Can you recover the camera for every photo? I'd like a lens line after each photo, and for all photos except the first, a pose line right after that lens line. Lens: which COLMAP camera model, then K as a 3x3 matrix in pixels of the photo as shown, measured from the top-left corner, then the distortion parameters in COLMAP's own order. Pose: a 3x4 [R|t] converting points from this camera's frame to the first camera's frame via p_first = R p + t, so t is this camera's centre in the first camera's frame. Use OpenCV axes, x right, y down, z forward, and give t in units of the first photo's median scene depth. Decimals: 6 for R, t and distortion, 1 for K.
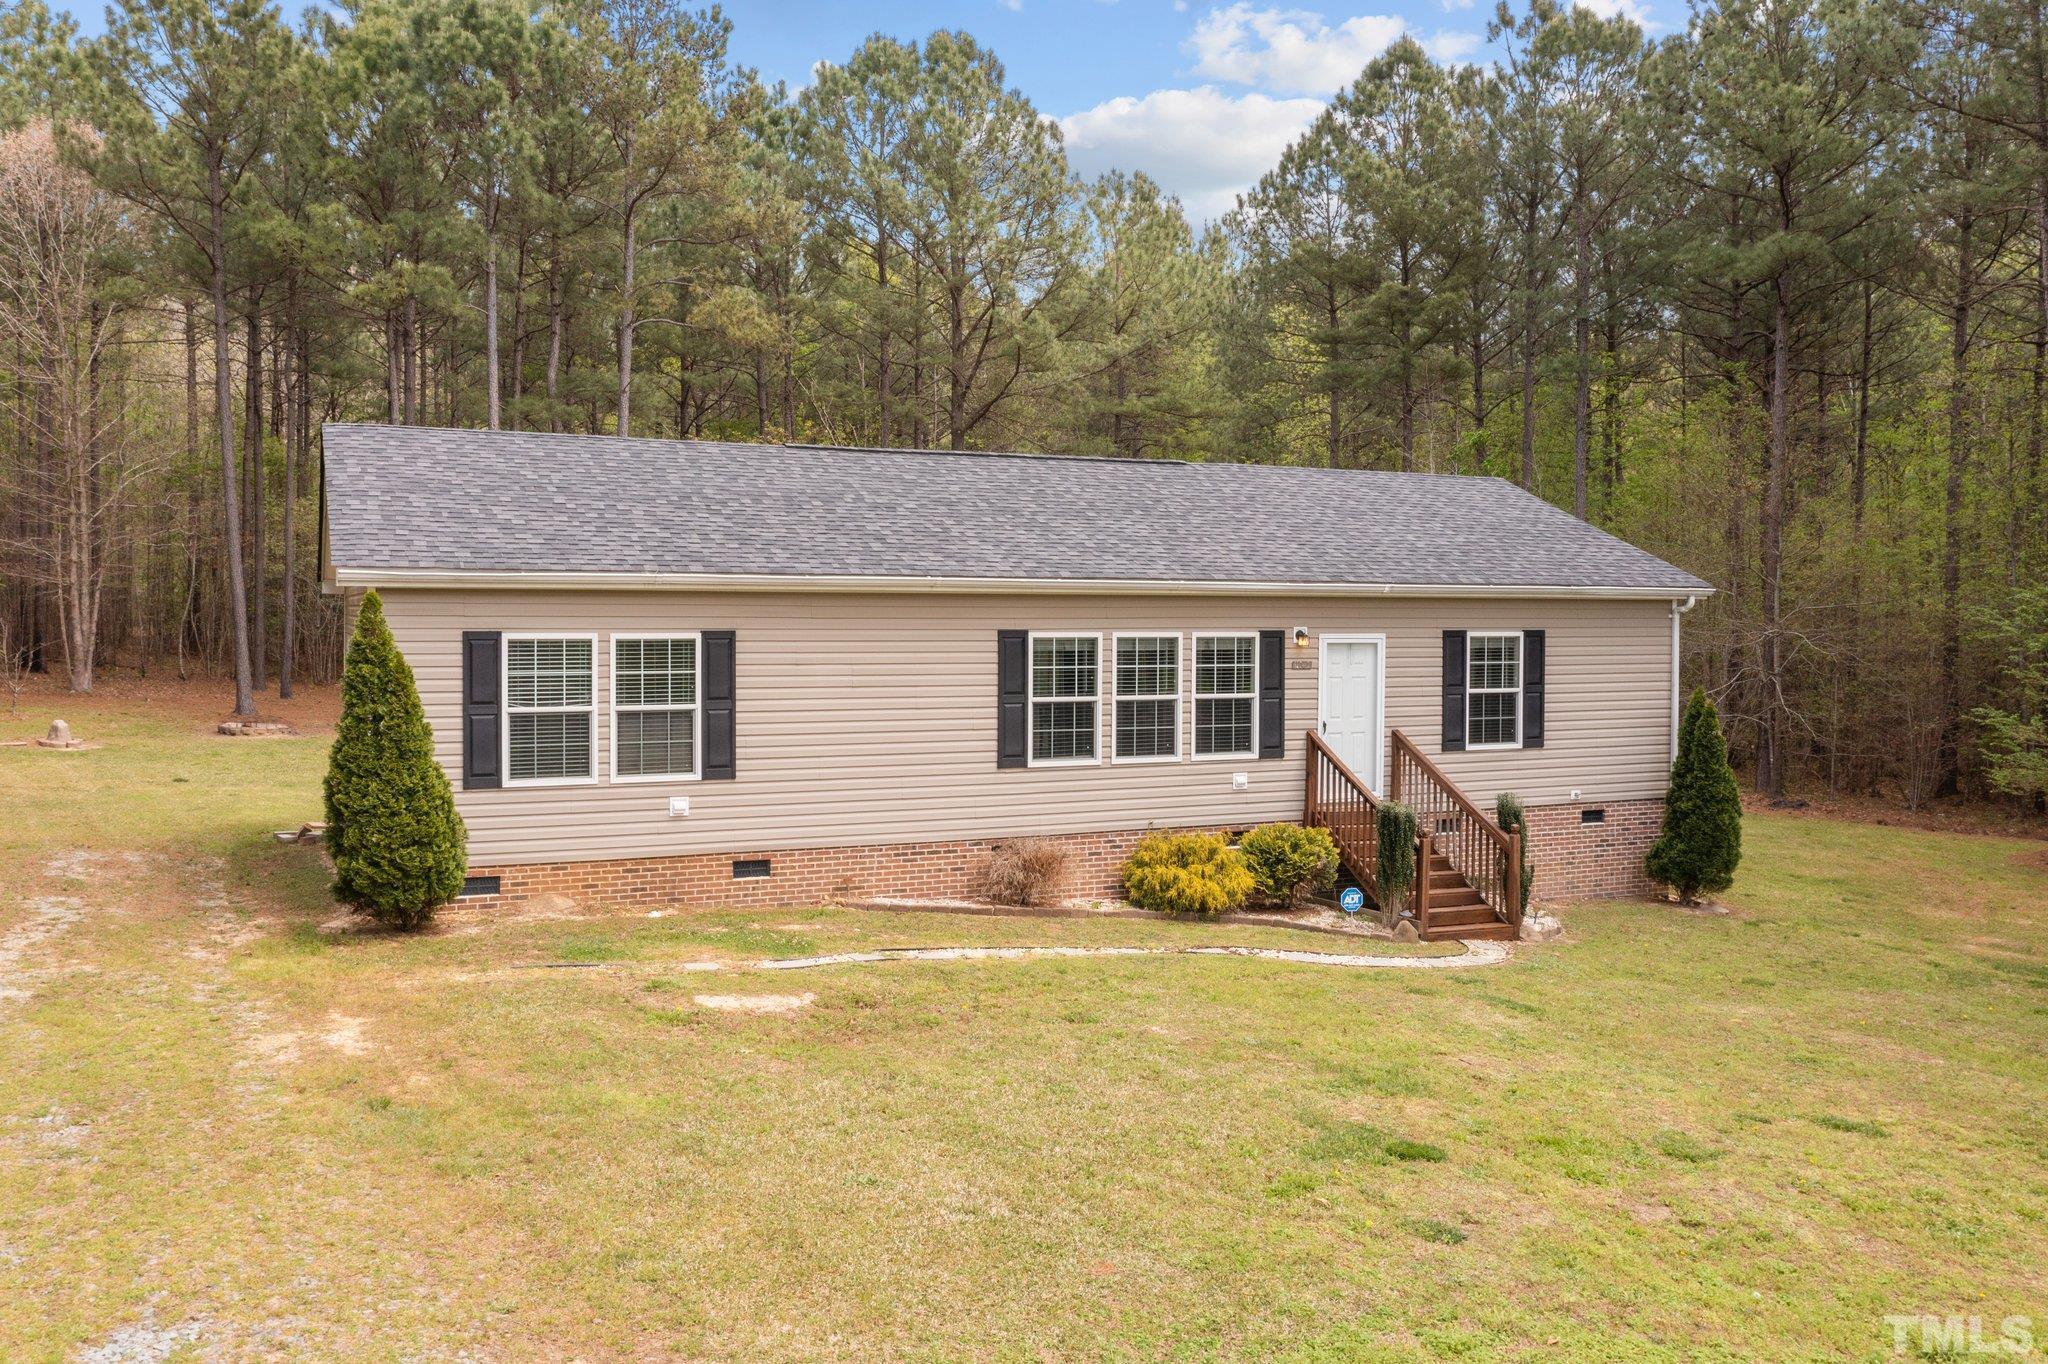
lens RADIAL K [[1634.0, 0, 1024.0], [0, 1634.0, 682.0], [0, 0, 1]] dist [-0.006173, -0.000688]
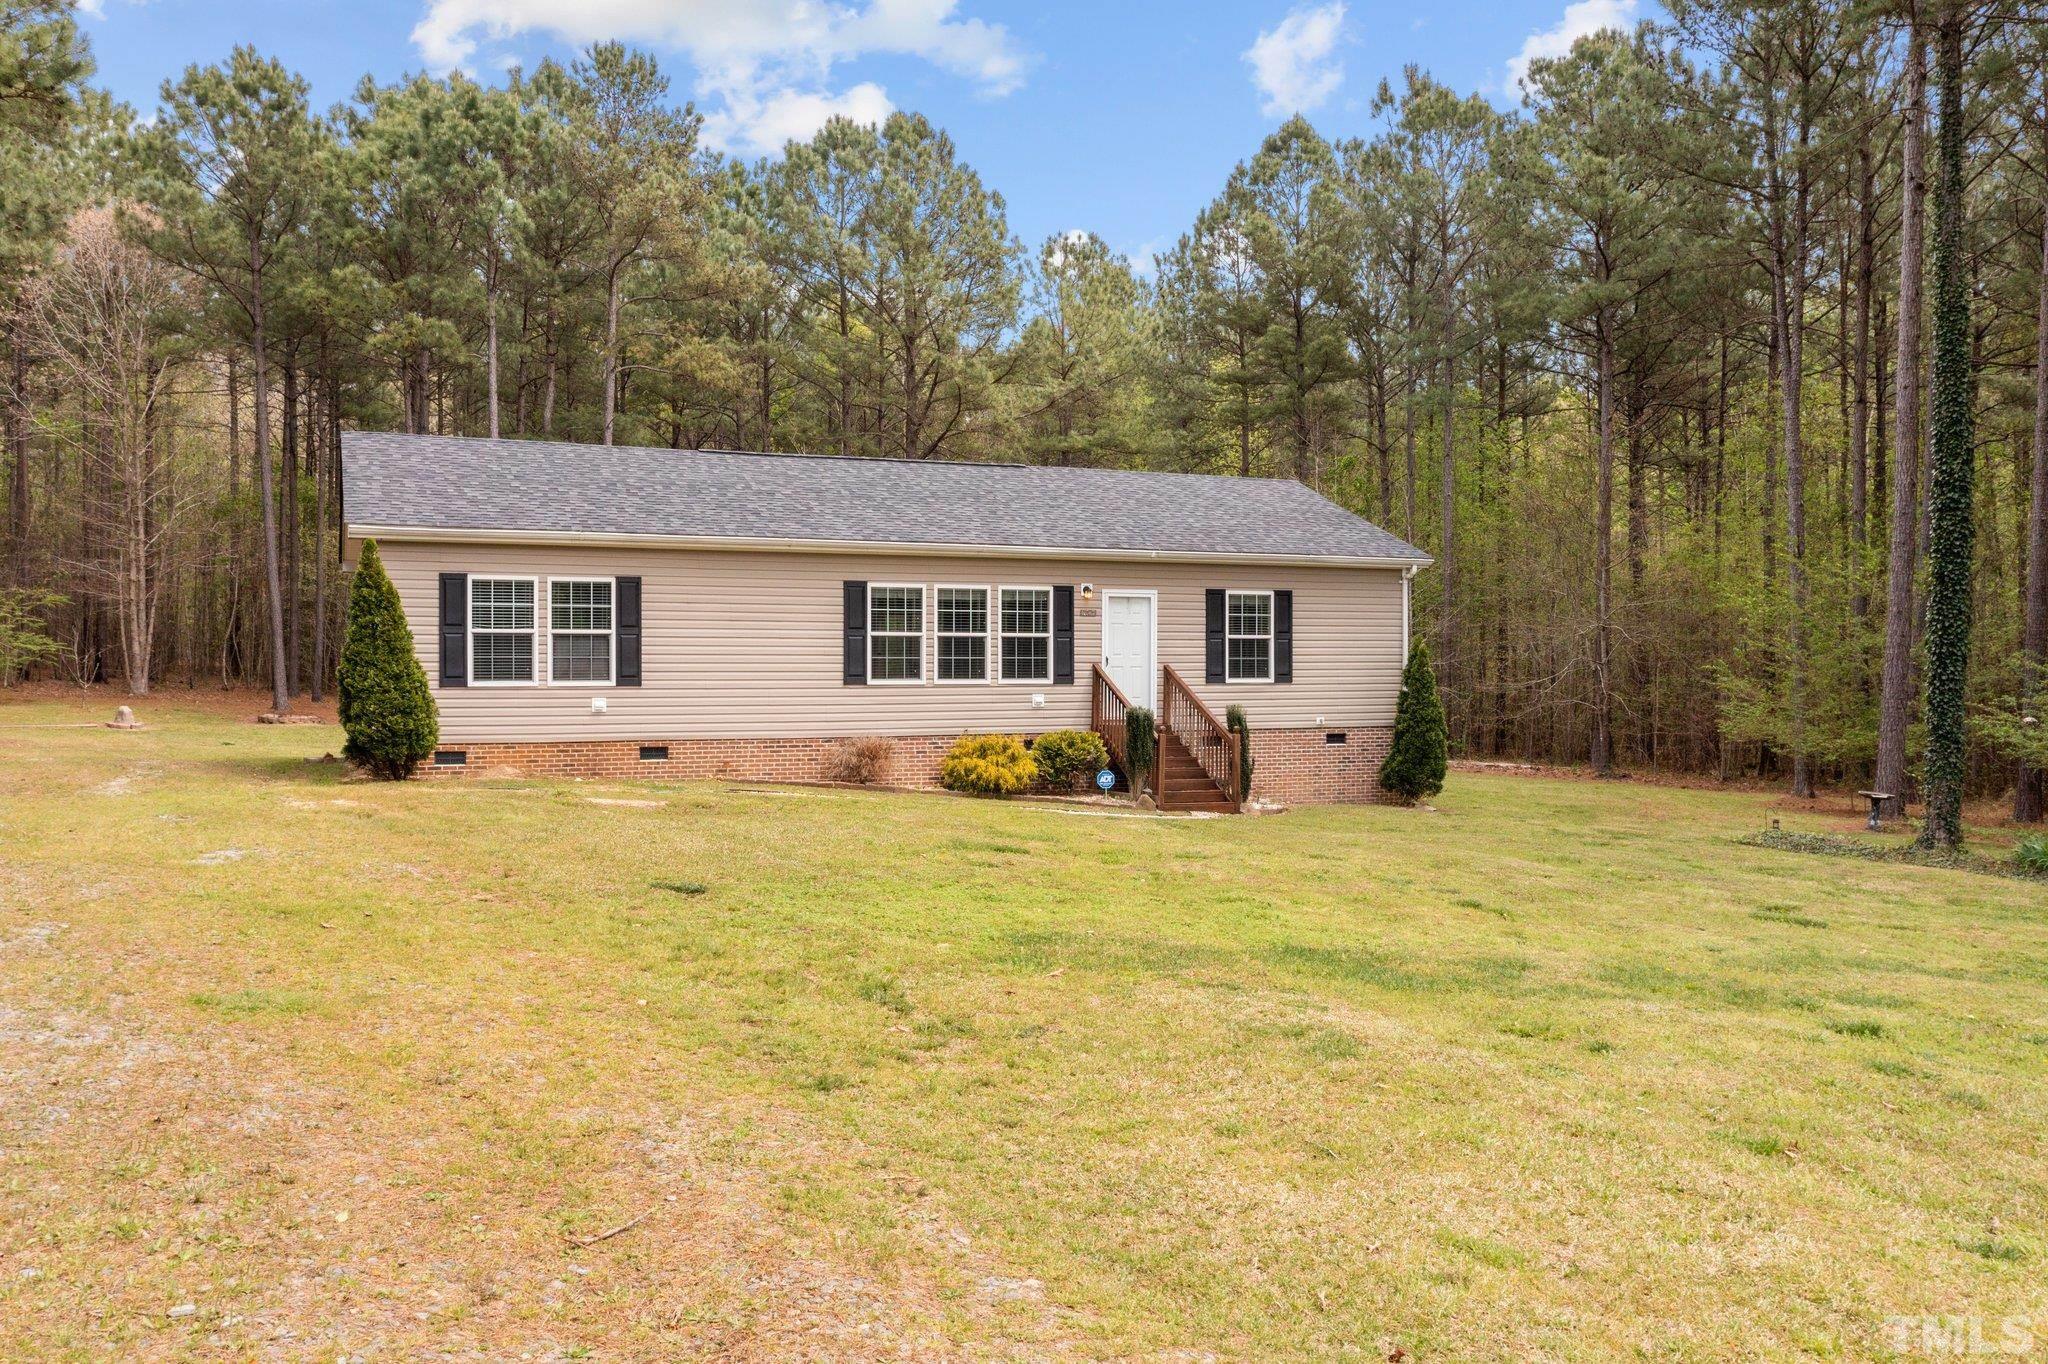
lens RADIAL K [[1627.3, 0, 1024.1], [0, 1627.3, 702.9], [0, 0, 1]] dist [-0.002340, 0.002949]
pose [[0.999854, -0.004826, -0.016389, 0.130168], [0.004470, 0.999755, -0.021667, 0.082915], [0.016490, 0.021591, 0.999631, -0.275109]]
